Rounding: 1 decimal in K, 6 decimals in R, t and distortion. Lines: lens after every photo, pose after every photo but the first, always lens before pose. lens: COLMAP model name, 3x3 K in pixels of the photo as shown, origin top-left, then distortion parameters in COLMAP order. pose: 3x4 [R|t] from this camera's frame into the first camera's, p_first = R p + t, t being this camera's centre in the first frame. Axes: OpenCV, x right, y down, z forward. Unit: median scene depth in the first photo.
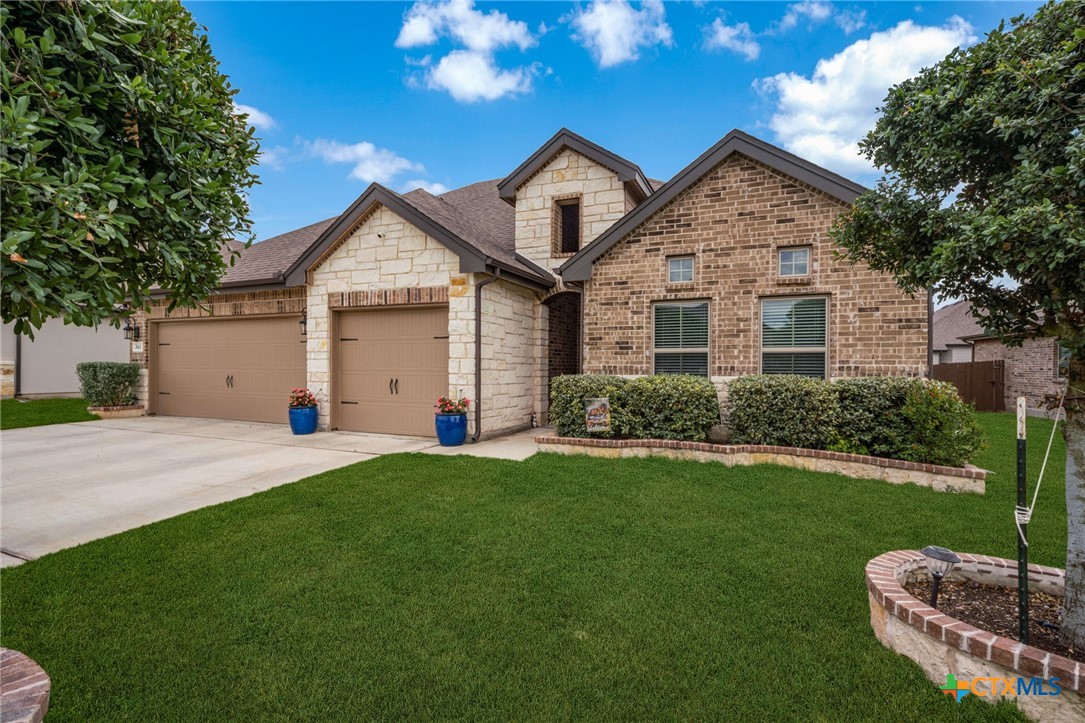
lens RADIAL K [[517.8, 0, 542.5], [0, 517.8, 361.5], [0, 0, 1]] dist [0.000280, -0.000163]
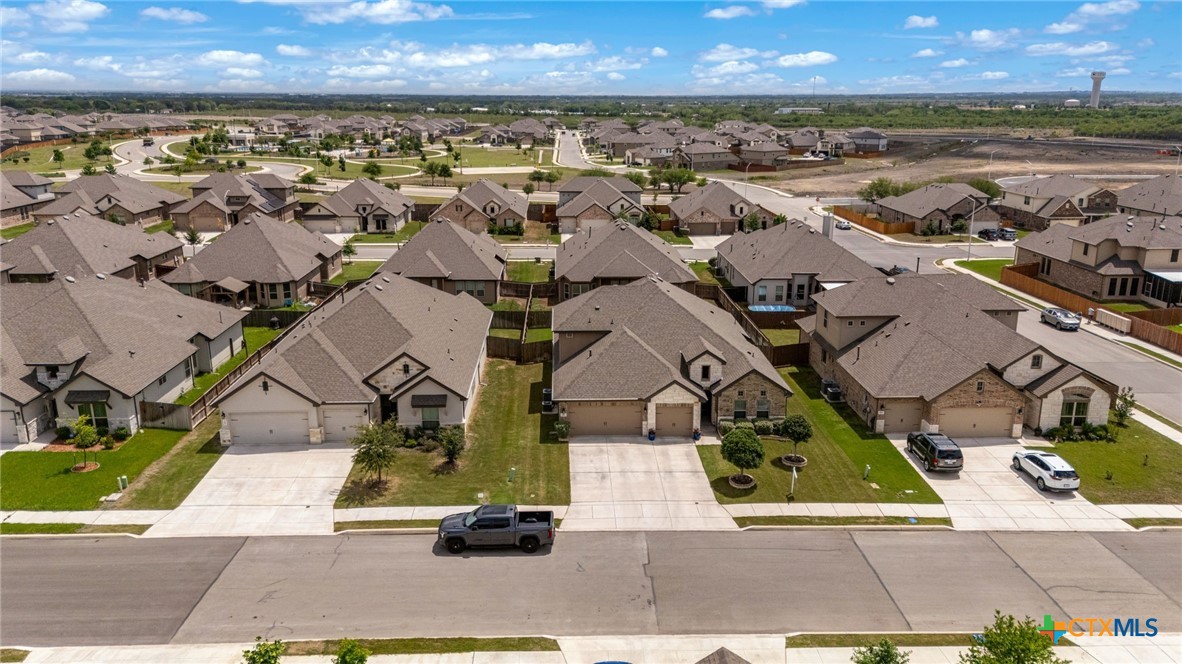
lens RADIAL K [[874.7, 0, 591.0], [0, 874.7, 332.0], [0, 0, 1]] dist [0.099461, -0.115935]
pose [[0.900773, -0.113981, 0.419067, -3.736707], [-0.002431, 0.963607, 0.267313, -2.525833], [-0.434284, -0.241807, 0.867713, -4.541006]]
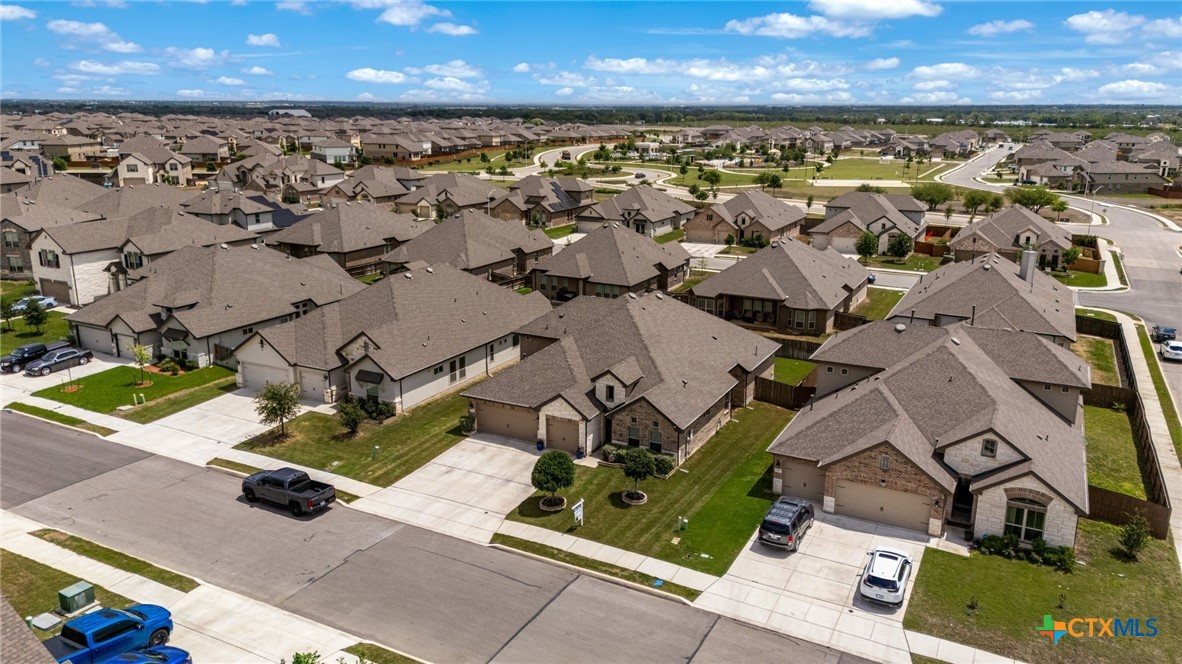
lens RADIAL K [[865.4, 0, 584.6], [0, 865.4, 316.4], [0, 0, 1]] dist [0.075898, -0.086754]
pose [[0.997399, 0.017898, -0.069820, 0.321361], [-0.000360, 0.969902, 0.243496, -2.553264], [0.072076, -0.242837, 0.967386, -5.311291]]
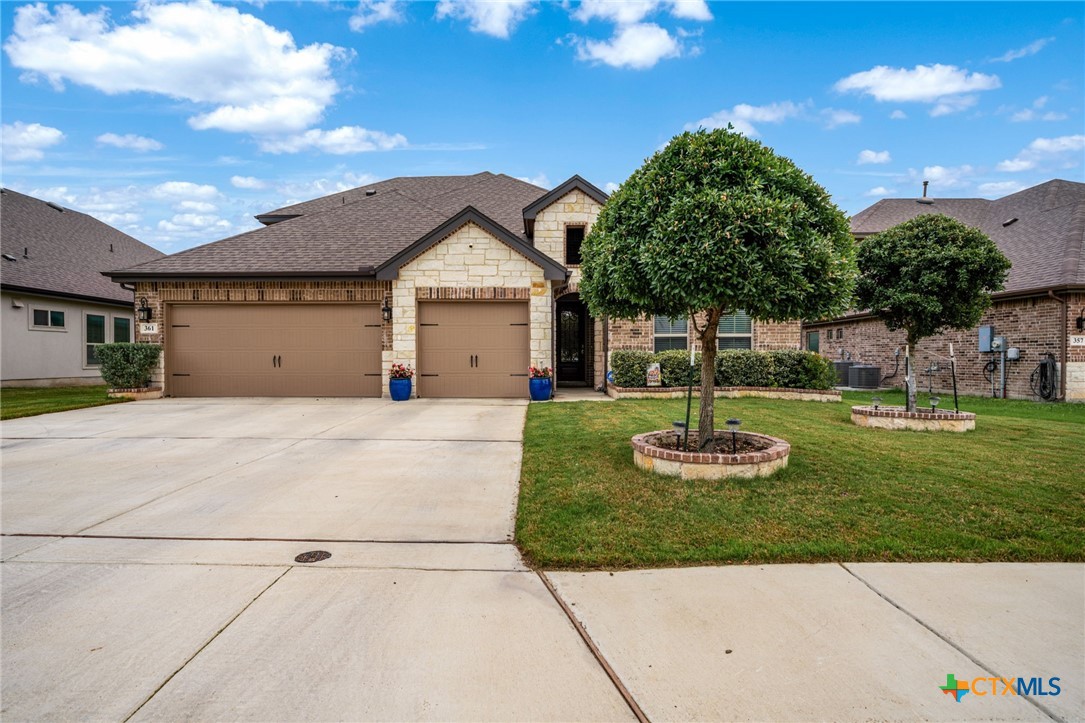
lens RADIAL K [[547.5, 0, 542.5], [0, 547.5, 361.5], [0, 0, 1]] dist [0.000122, 0.000321]
pose [[0.917594, -0.009981, 0.397392, -0.714498], [0.002739, 0.999820, 0.018786, 0.024611], [-0.397508, -0.016149, 0.917456, -0.357570]]
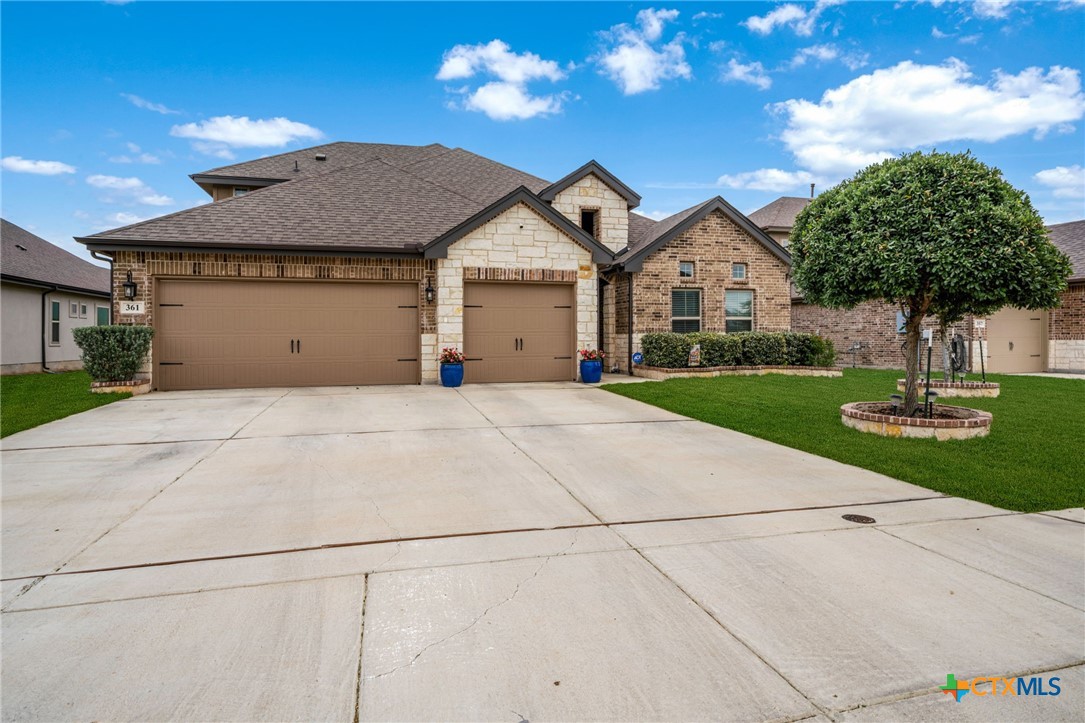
lens RADIAL K [[572.7, 0, 542.4], [0, 572.7, 333.5], [0, 0, 1]] dist [0.001710, 0.000386]
pose [[0.777369, -0.006112, 0.629015, -1.189676], [0.005396, 0.999981, 0.003048, 0.018473], [-0.629022, 0.001025, 0.777387, -0.139851]]
